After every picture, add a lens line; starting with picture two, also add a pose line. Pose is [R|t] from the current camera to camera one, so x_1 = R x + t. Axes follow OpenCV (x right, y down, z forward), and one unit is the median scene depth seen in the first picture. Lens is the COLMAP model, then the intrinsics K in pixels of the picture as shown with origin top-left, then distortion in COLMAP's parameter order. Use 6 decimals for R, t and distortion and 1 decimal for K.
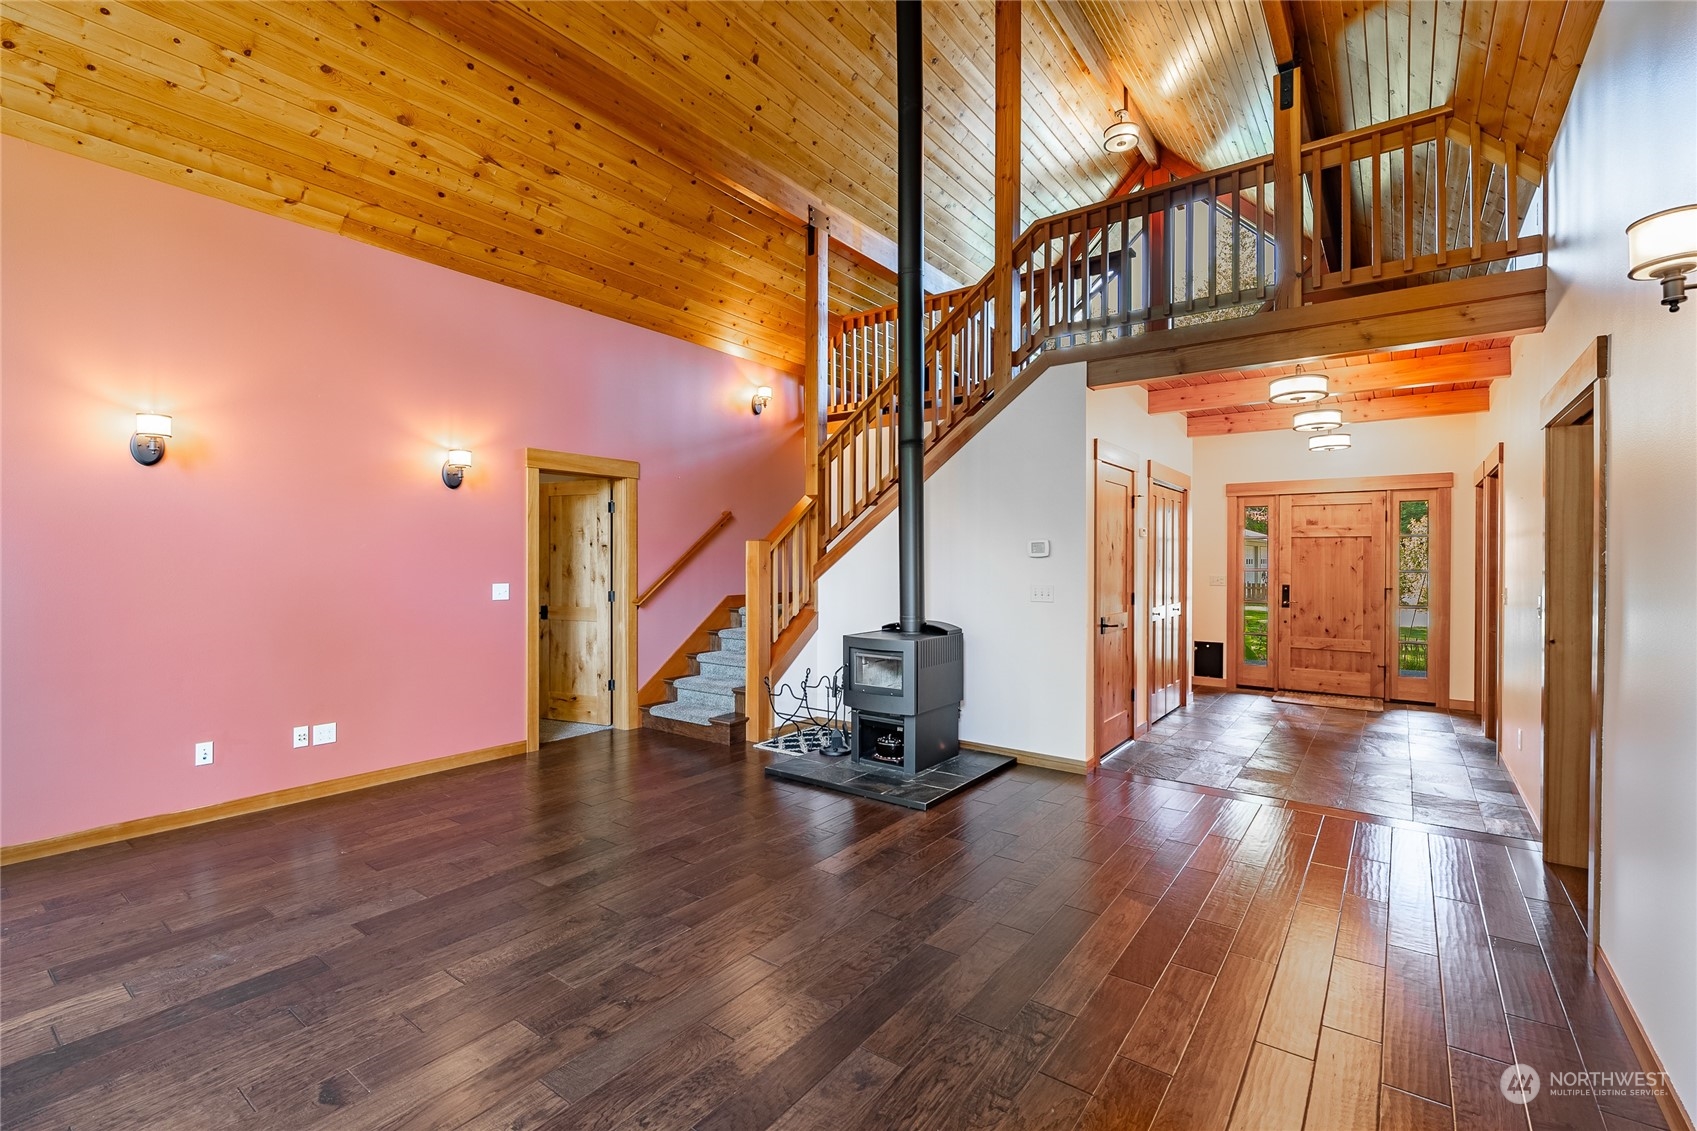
lens RADIAL K [[748.1, 0, 834.3], [0, 748.1, 563.1], [0, 0, 1]] dist [-0.001761, -0.000213]
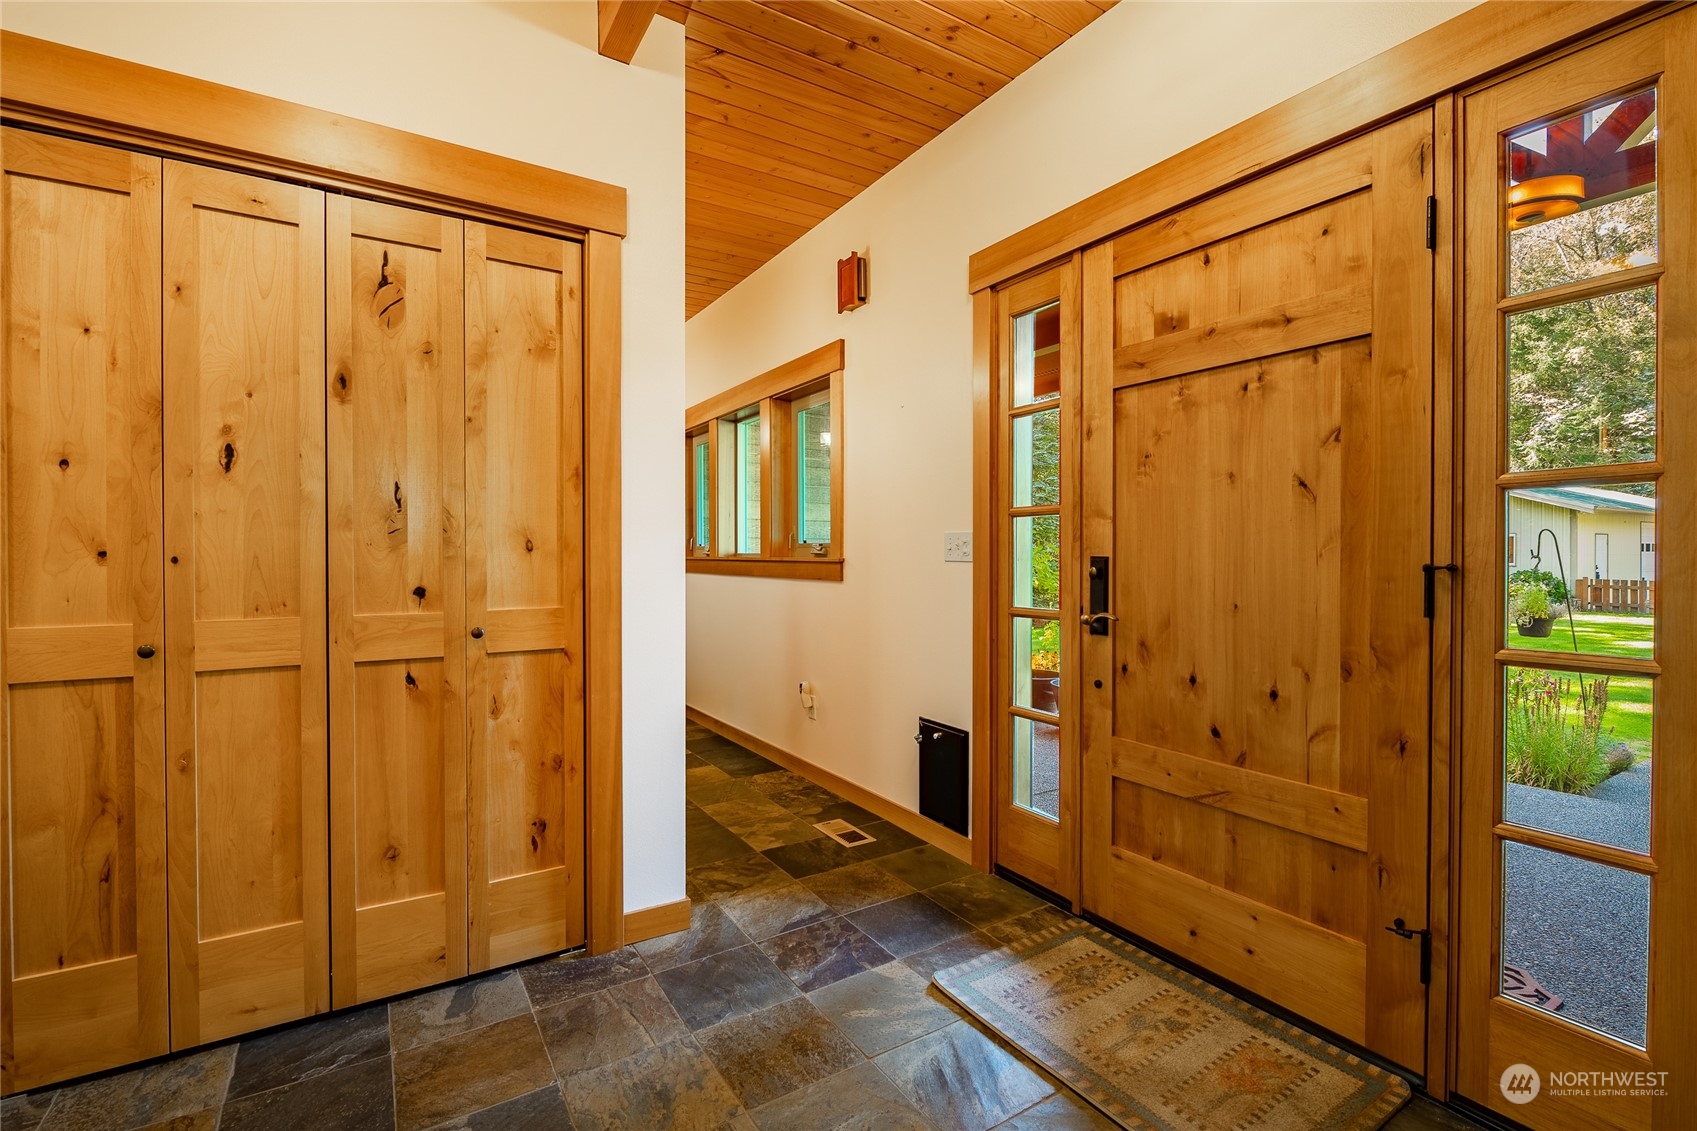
lens RADIAL K [[748.1, 0, 856.6], [0, 748.1, 558.9], [0, 0, 1]] dist [-0.001761, -0.000213]
pose [[0.940512, 0.002280, -0.339754, 0.628678], [-0.001266, 0.999994, 0.003206, 0.029786], [0.339759, -0.002586, 0.940509, 0.713170]]
